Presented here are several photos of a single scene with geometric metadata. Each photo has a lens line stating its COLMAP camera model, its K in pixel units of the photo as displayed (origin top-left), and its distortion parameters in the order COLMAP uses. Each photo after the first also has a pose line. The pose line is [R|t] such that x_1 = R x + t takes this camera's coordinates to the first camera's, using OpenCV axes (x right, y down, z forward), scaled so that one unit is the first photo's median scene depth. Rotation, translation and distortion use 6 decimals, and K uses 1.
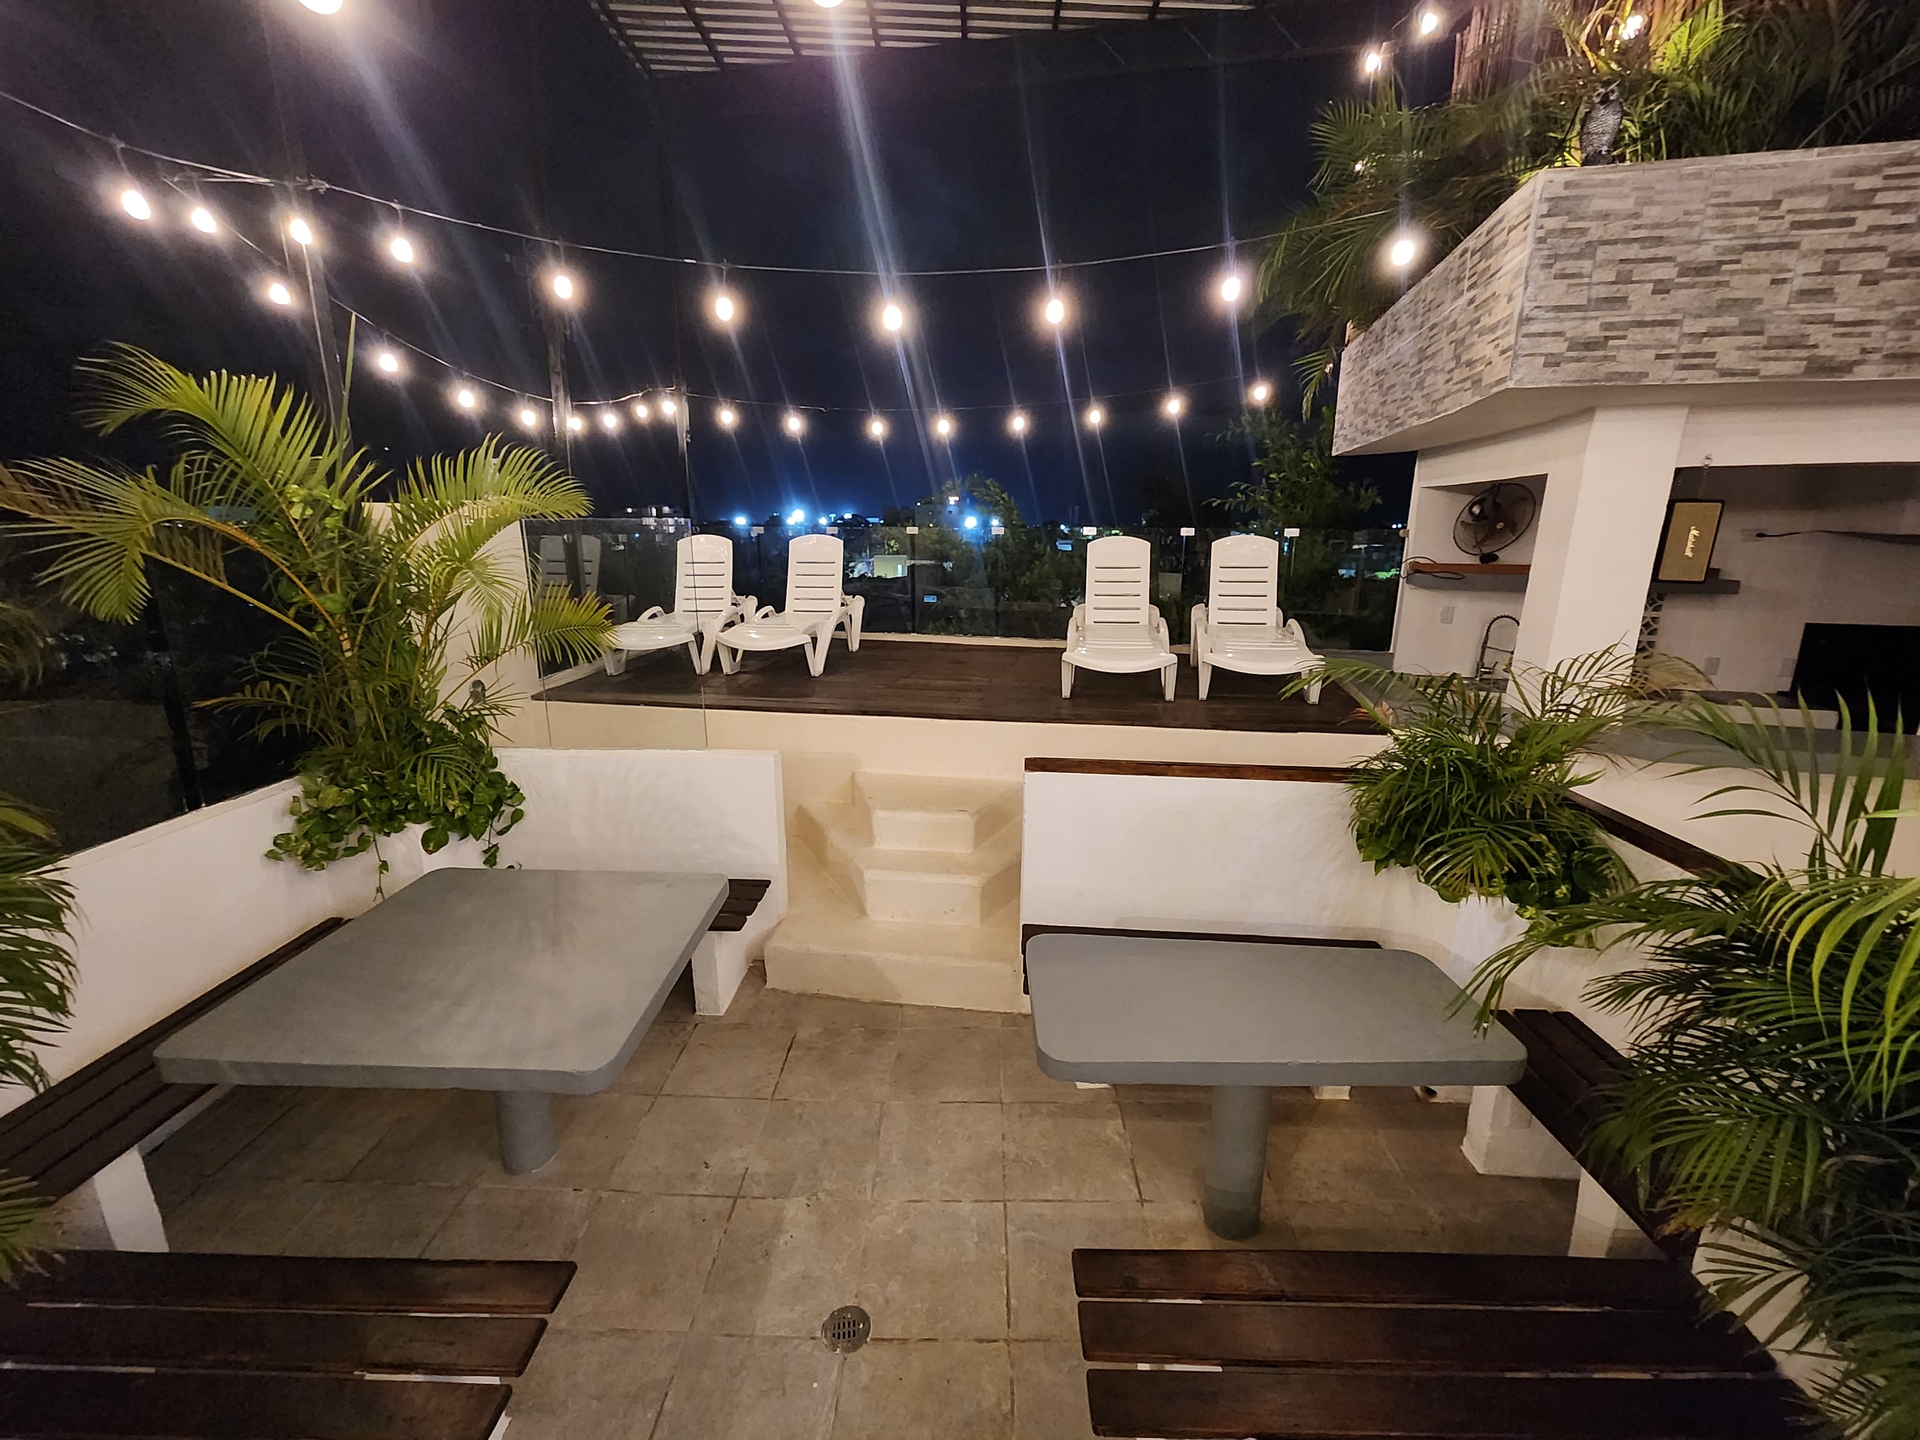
lens RADIAL K [[778.2, 0, 956.6], [0, 778.2, 712.6], [0, 0, 1]] dist [0.000256, 0.000032]
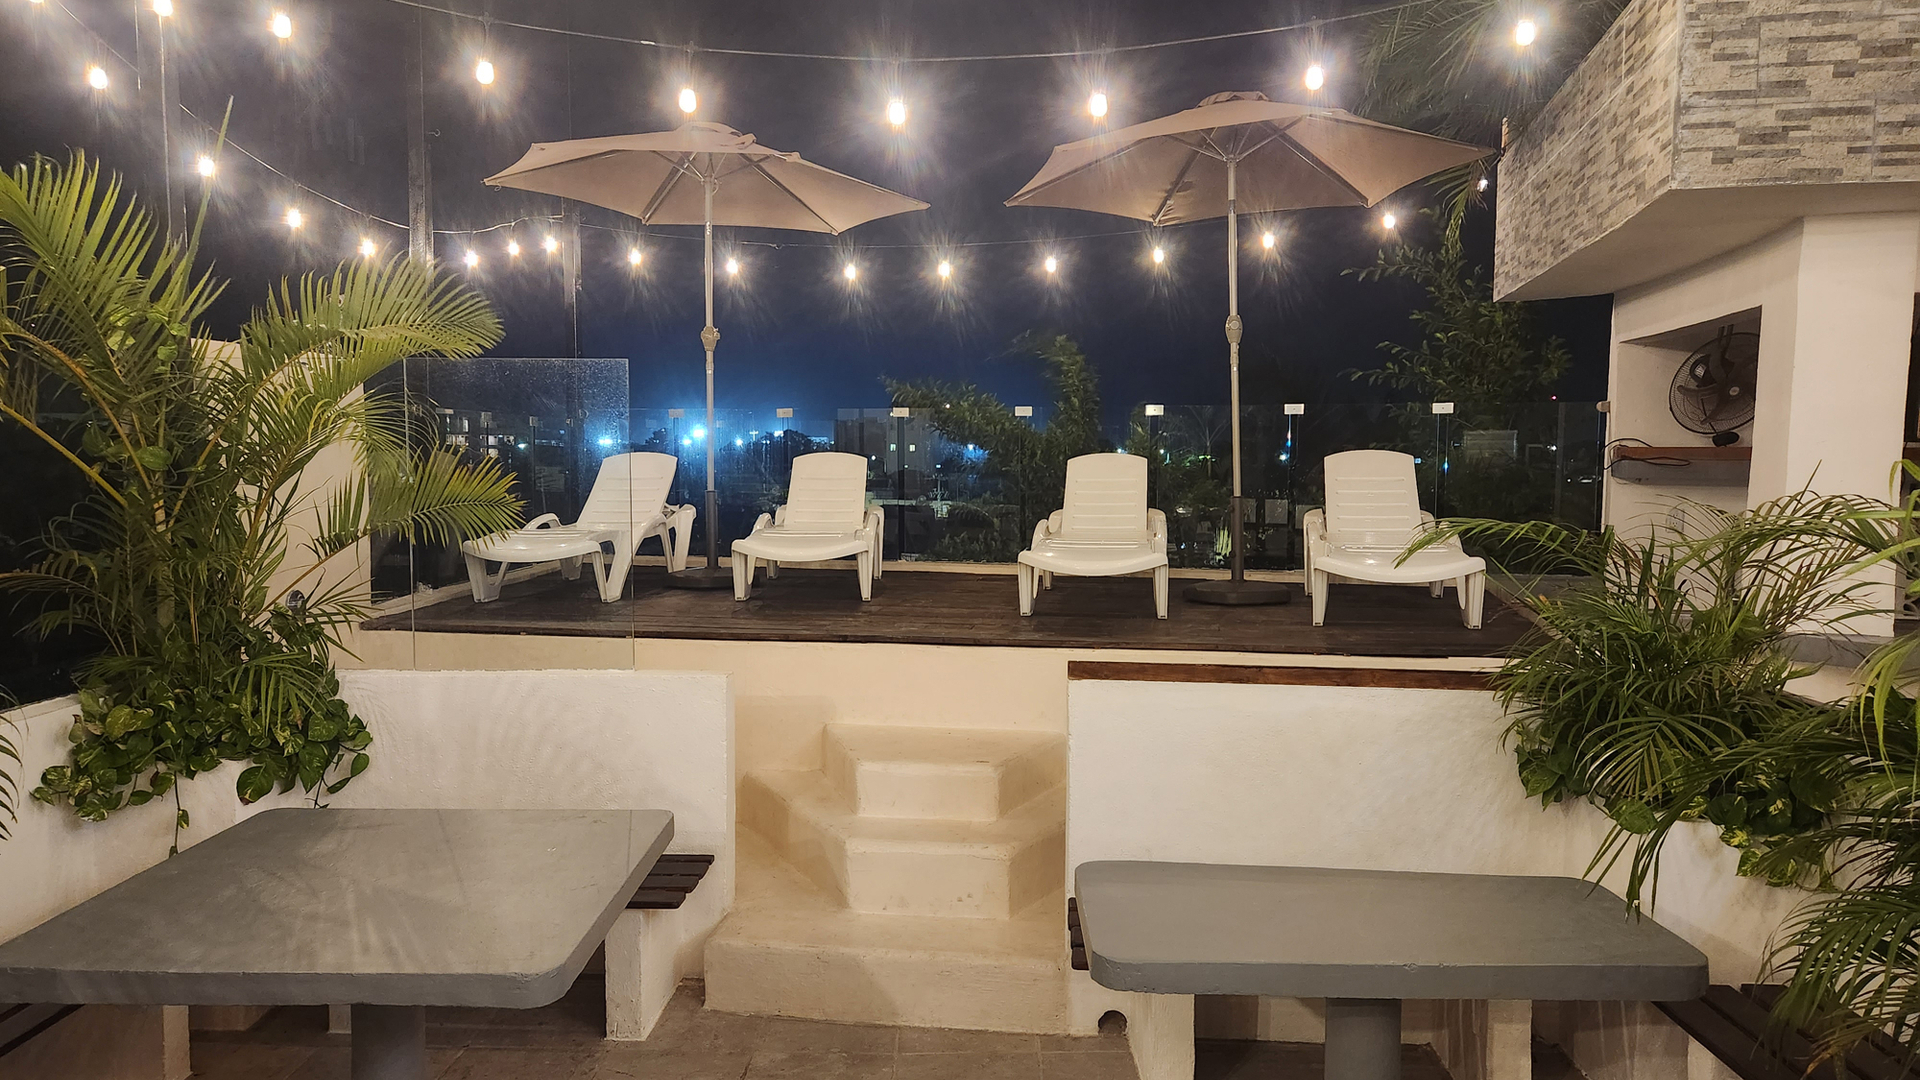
lens RADIAL K [[1229.9, 0, 964.9], [0, 1229.9, 542.2], [0, 0, 1]] dist [0.081640, -0.062730]
pose [[0.999970, -0.000920, 0.007695, -0.019757], [0.002061, 0.988730, -0.149697, 0.112467], [-0.007470, 0.149708, 0.988702, -0.182559]]
